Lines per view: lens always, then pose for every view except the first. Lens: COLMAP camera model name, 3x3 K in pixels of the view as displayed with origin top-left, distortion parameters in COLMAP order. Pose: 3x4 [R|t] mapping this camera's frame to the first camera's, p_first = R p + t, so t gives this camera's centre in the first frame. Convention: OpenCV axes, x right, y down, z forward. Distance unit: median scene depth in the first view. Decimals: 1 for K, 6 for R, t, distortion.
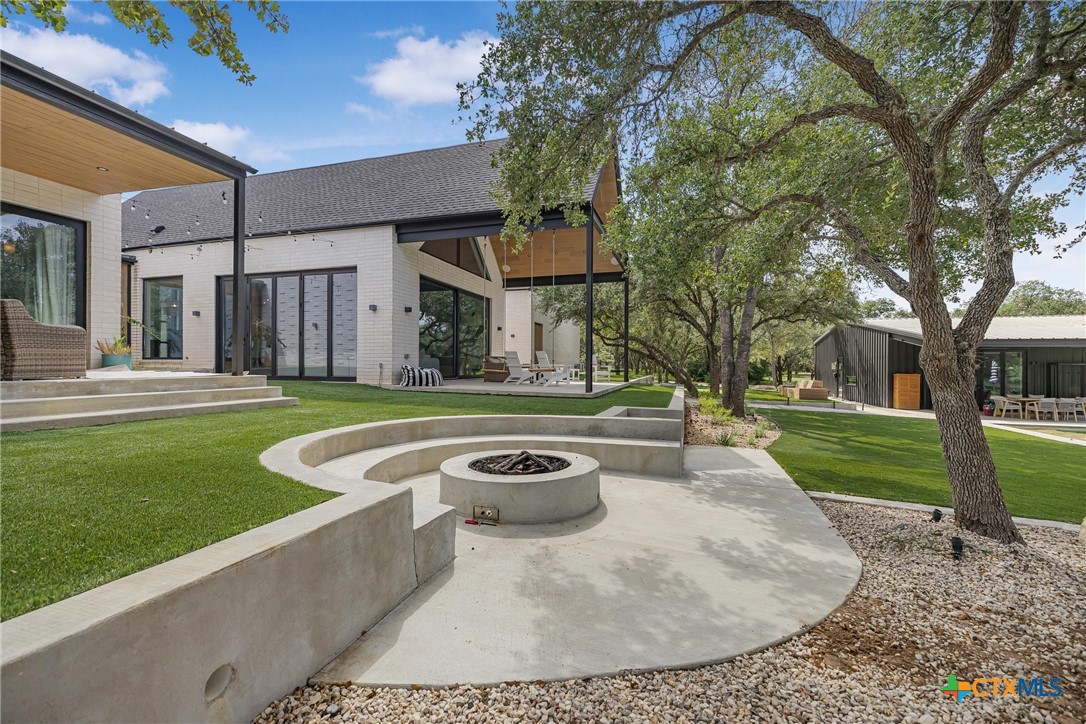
lens RADIAL K [[454.4, 0, 543.8], [0, 454.4, 361.8], [0, 0, 1]] dist [-0.000056, -0.000012]
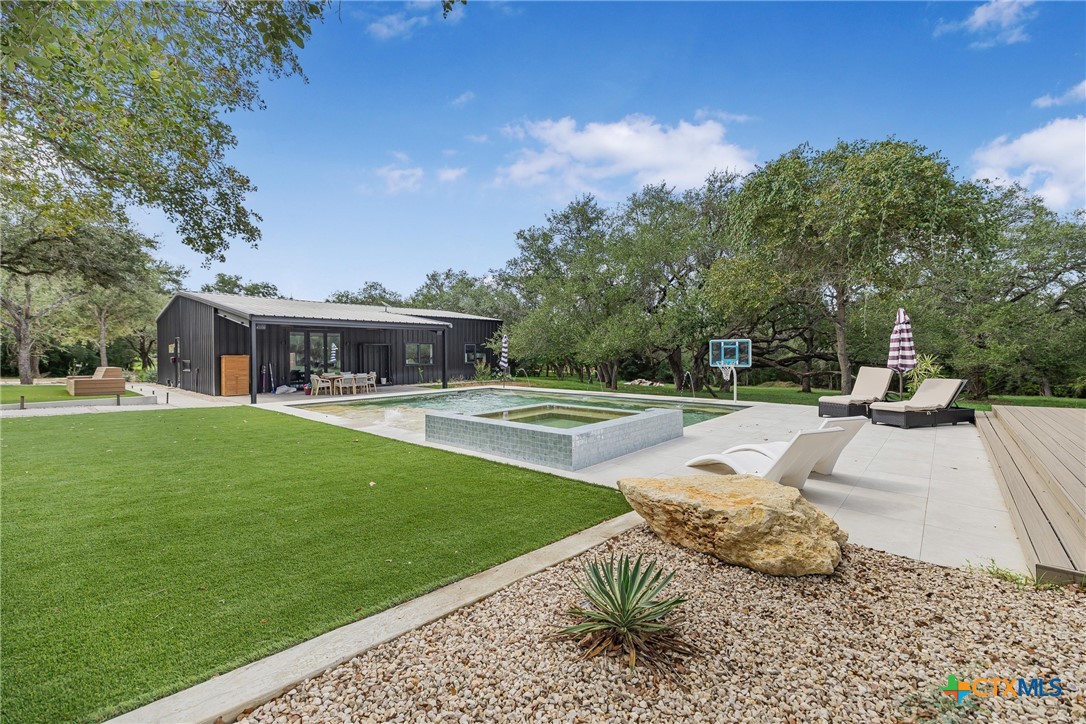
lens RADIAL K [[454.4, 0, 543.0], [0, 454.4, 362.7], [0, 0, 1]] dist [-0.000056, -0.000012]
pose [[0.414775, -0.033449, 0.909309, 0.248297], [0.002795, 0.999366, 0.035486, 0.011210], [-0.909920, -0.012177, 0.414606, 0.093019]]
